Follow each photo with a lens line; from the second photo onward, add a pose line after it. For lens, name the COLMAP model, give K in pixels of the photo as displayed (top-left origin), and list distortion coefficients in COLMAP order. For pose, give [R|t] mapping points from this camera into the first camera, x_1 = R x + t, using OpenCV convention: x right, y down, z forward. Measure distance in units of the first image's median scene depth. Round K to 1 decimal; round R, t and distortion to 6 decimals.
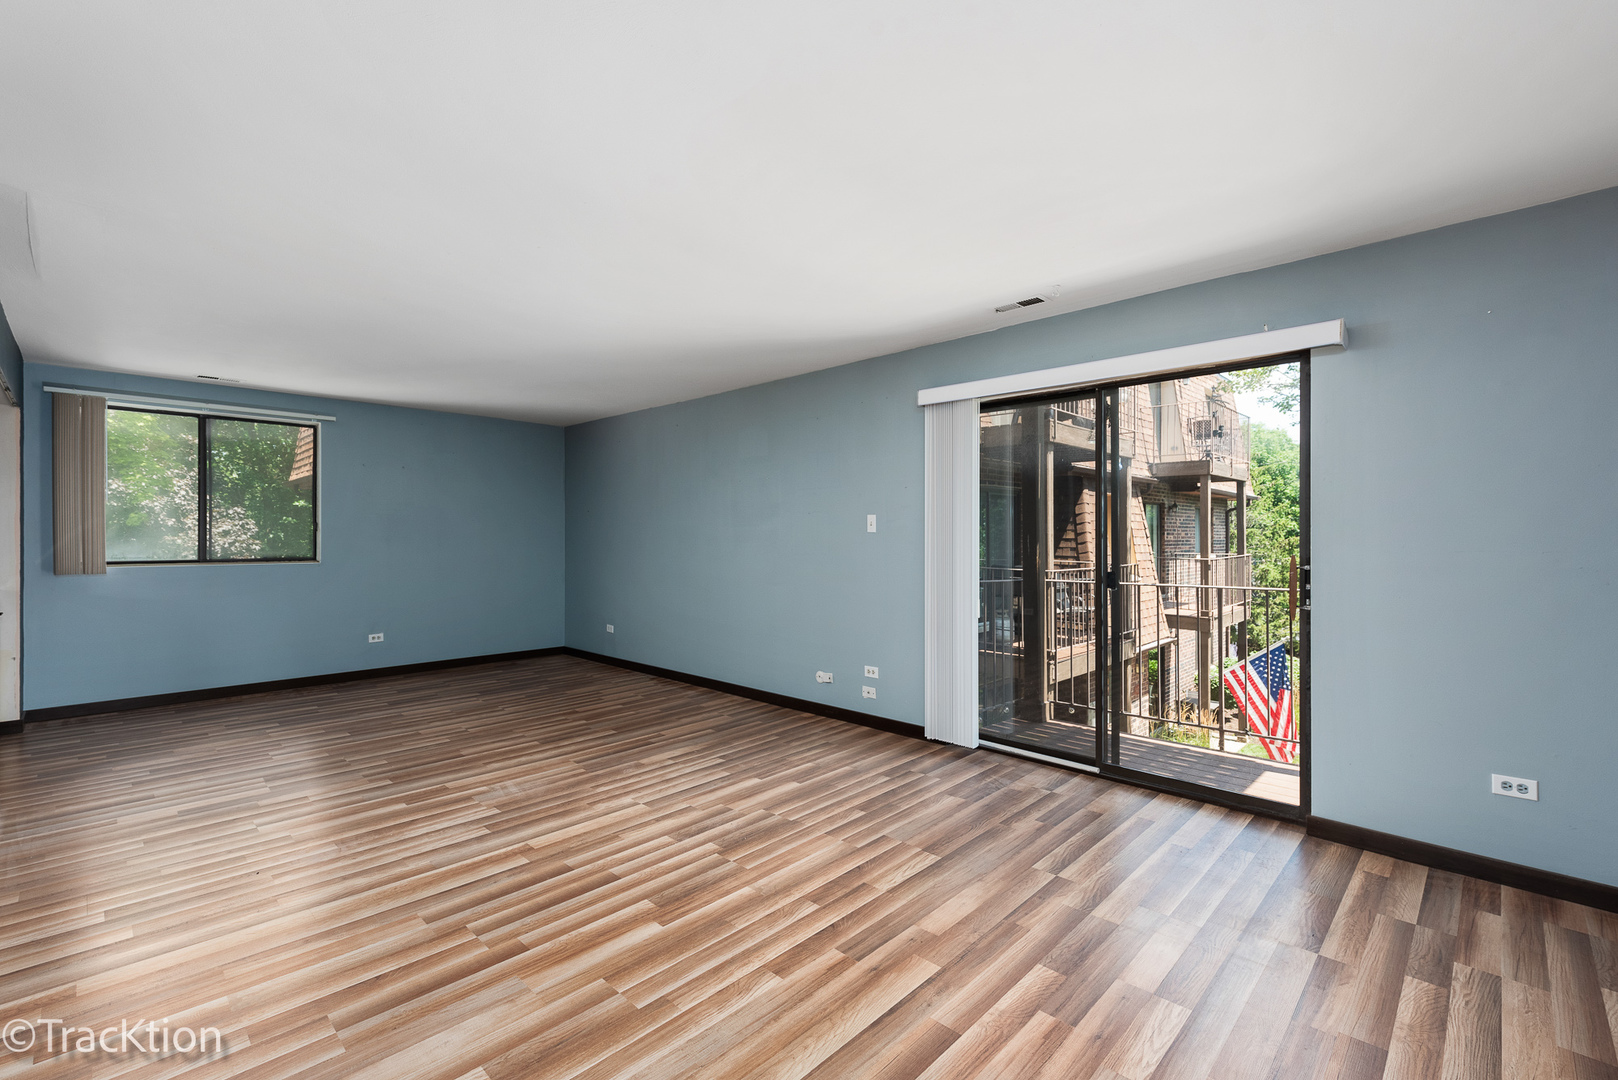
lens RADIAL K [[701.8, 0, 800.9], [0, 701.8, 538.6], [0, 0, 1]] dist [0.011381, -0.000186]
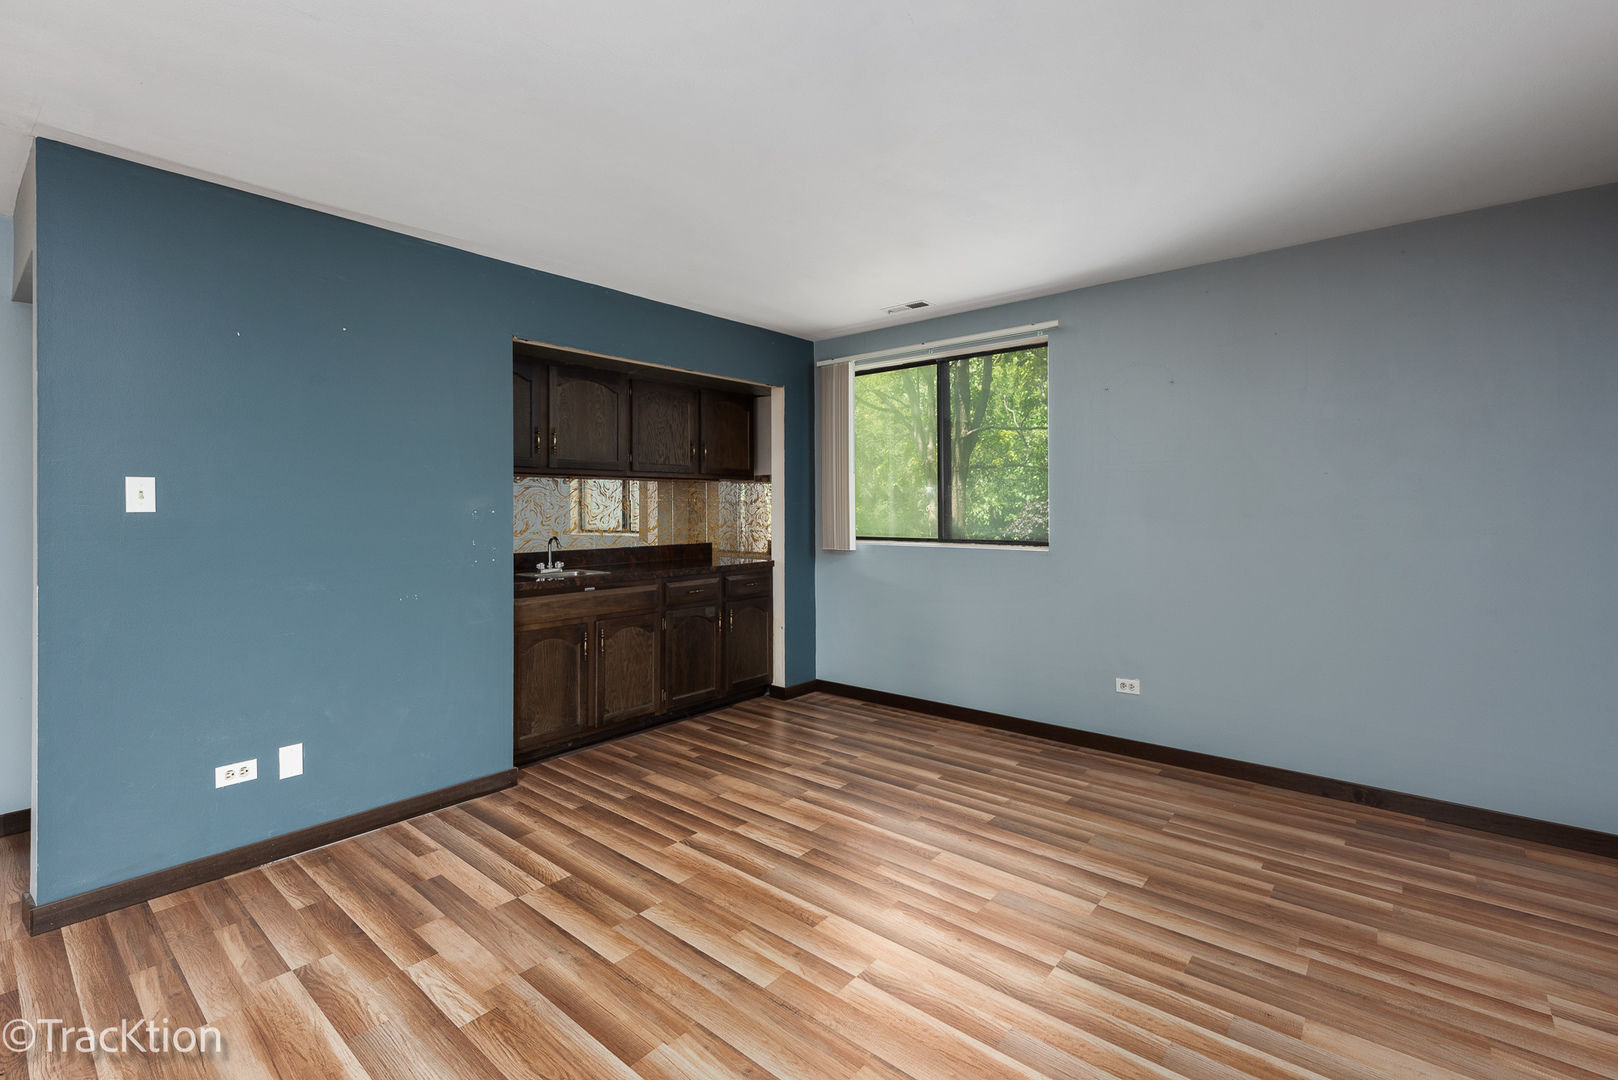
lens RADIAL K [[709.1, 0, 826.0], [0, 709.1, 509.9], [0, 0, 1]] dist [-0.001928, -0.000368]
pose [[0.090136, 0.000071, -0.995929, -0.089477], [-0.002409, 0.999997, -0.000146, -0.005698], [0.995927, 0.002412, 0.090136, 1.364672]]
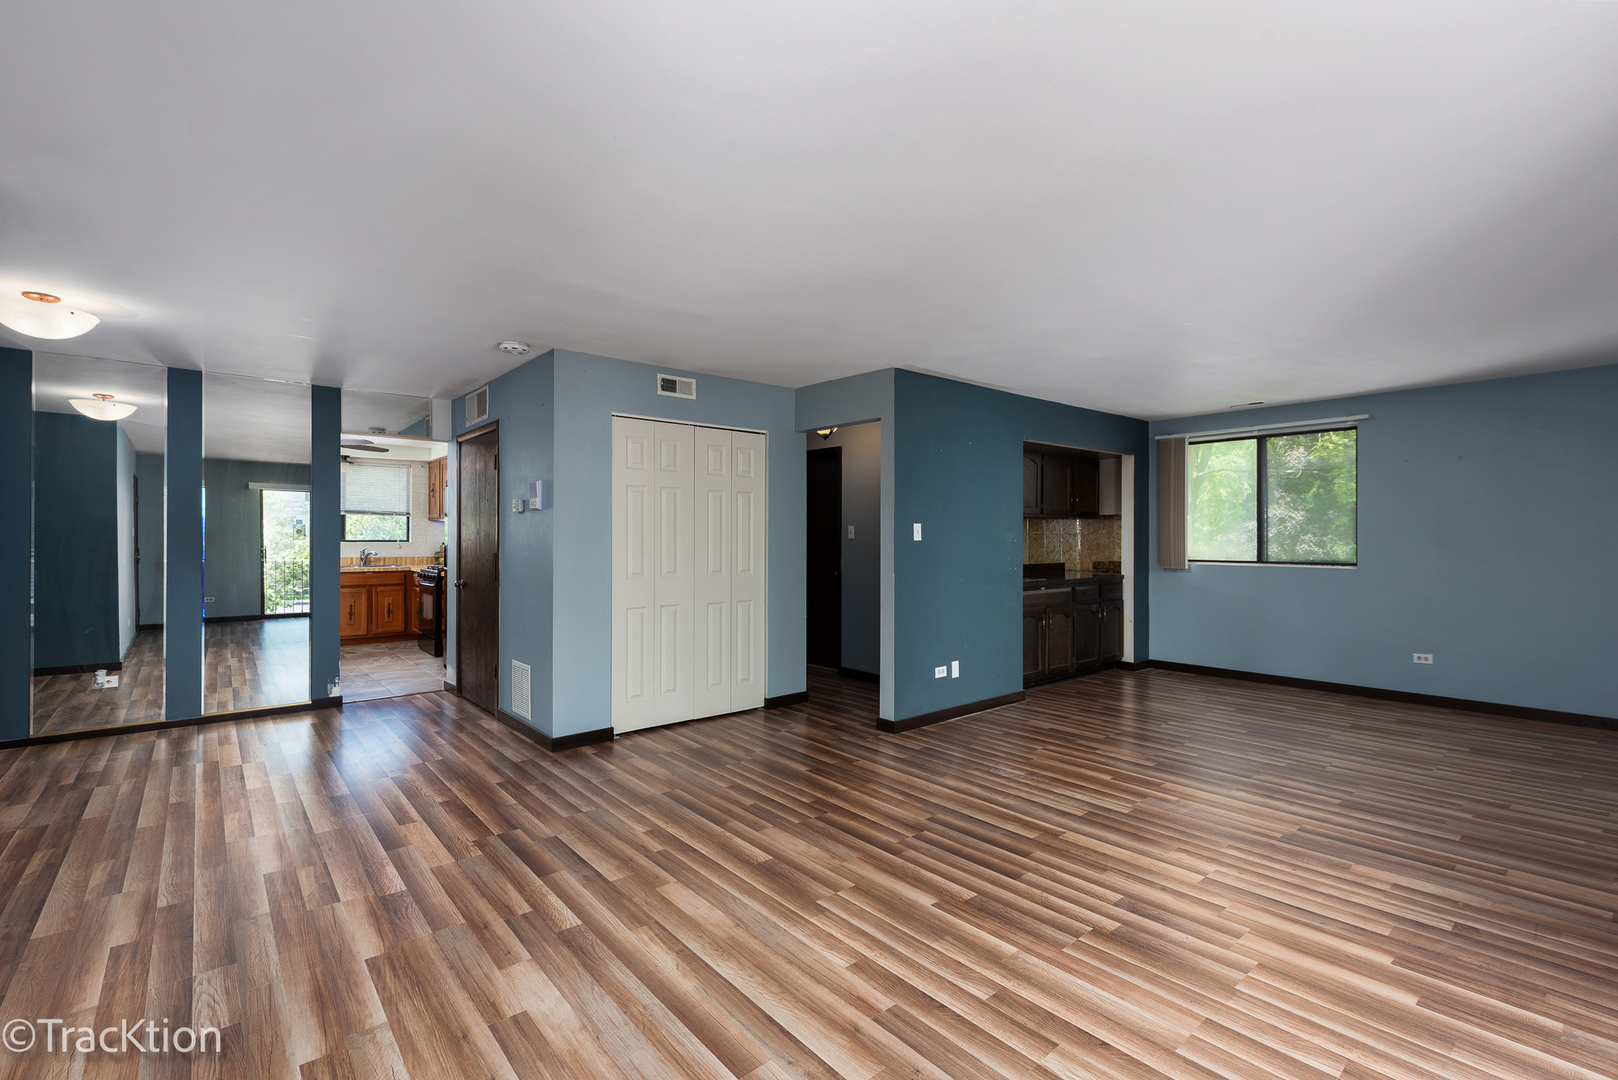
lens RADIAL K [[715.6, 0, 823.0], [0, 715.6, 537.3], [0, 0, 1]] dist [0.009165, -0.000706]
pose [[-0.082124, -0.004034, -0.996614, 0.651002], [-0.004524, 0.999983, -0.003675, -0.001581], [0.996612, 0.004207, -0.082141, 0.665419]]
